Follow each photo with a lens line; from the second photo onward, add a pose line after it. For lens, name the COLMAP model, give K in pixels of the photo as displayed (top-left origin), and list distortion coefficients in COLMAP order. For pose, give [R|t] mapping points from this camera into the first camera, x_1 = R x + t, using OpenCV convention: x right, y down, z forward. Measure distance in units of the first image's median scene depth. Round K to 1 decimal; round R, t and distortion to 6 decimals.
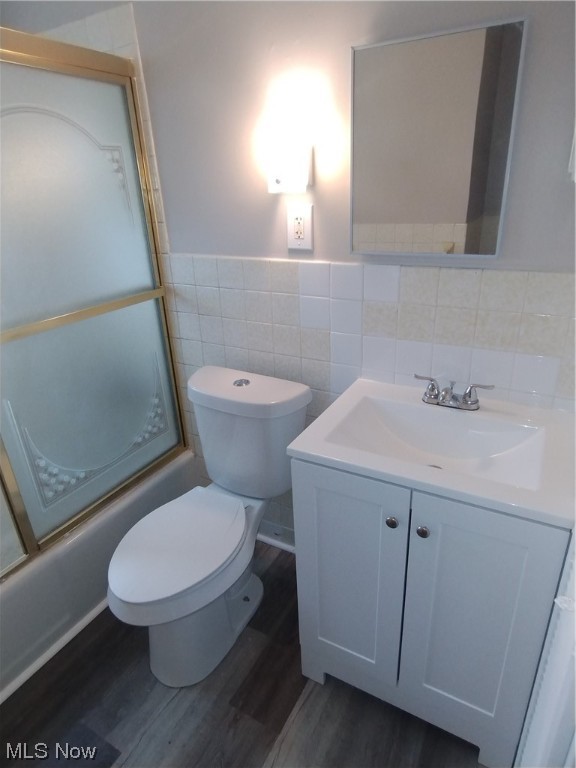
lens RADIAL K [[456.1, 0, 288.0], [0, 456.1, 384.0], [0, 0, 1]] dist [-0.008930, -0.002101]
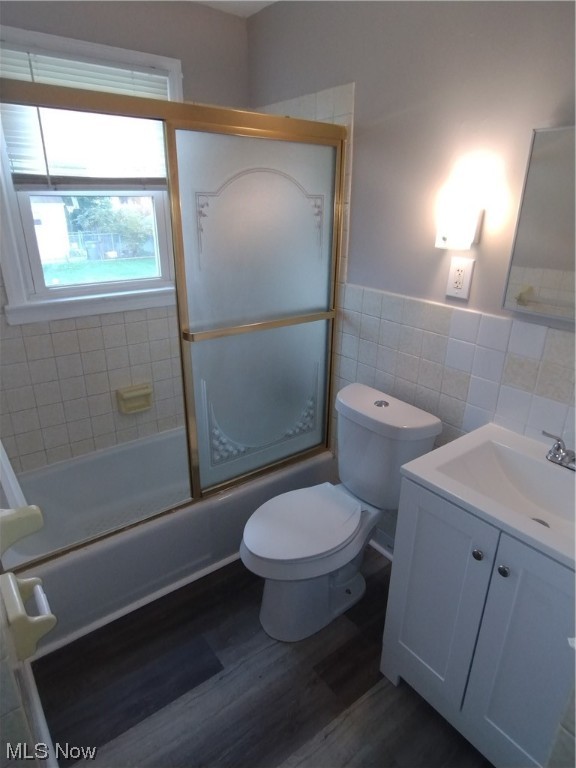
lens RADIAL K [[456.1, 0, 288.0], [0, 456.1, 384.0], [0, 0, 1]] dist [-0.008930, -0.002101]
pose [[0.916135, 0.193656, -0.350989, 0.075826], [-0.202530, 0.979207, 0.011637, -0.017237], [0.345944, 0.060425, 0.936307, -0.157615]]
